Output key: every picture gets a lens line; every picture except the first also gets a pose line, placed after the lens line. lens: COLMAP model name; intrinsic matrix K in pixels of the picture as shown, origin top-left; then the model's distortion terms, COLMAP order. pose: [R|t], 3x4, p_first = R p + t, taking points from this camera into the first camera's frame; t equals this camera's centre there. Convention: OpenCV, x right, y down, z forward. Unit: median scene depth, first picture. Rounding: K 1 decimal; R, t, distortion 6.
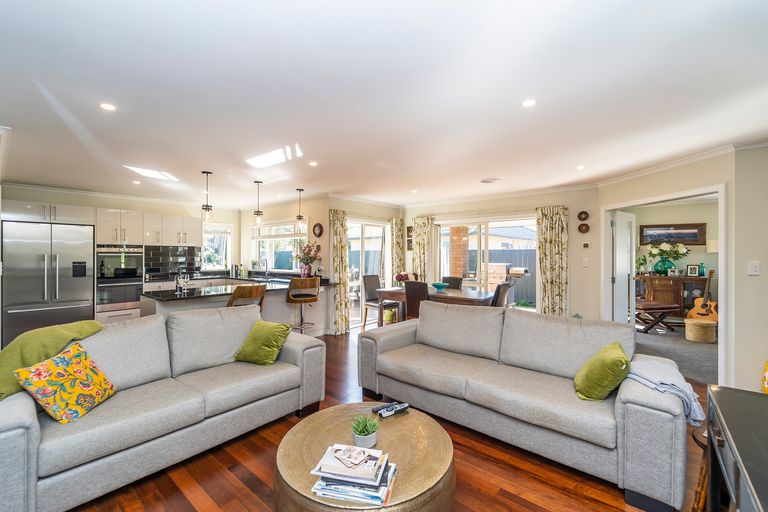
lens RADIAL K [[320.4, 0, 384.0], [0, 320.4, 256.0], [0, 0, 1]] dist [0.000736, 0.000068]
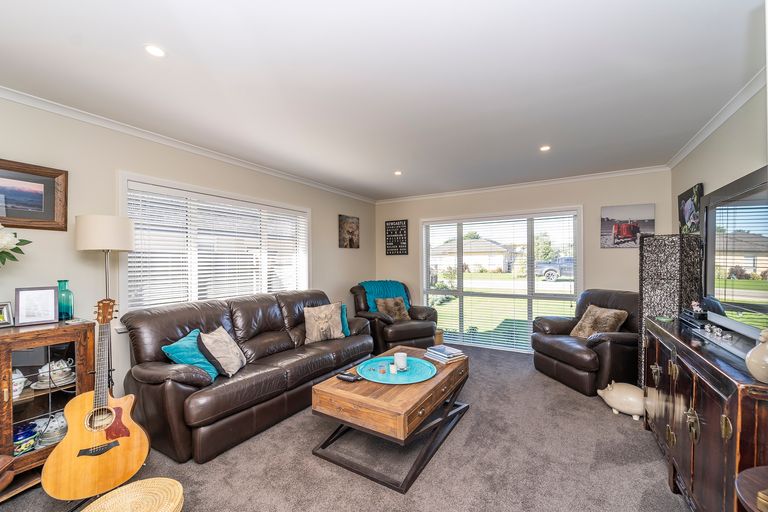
lens RADIAL K [[320.4, 0, 384.0], [0, 320.4, 256.0], [0, 0, 1]] dist [0.000736, 0.000068]
pose [[-0.155915, 0.003382, 0.987765, 0.585744], [0.005255, 0.999983, -0.002594, -0.001287], [-0.987756, 0.004786, -0.155930, 0.704424]]
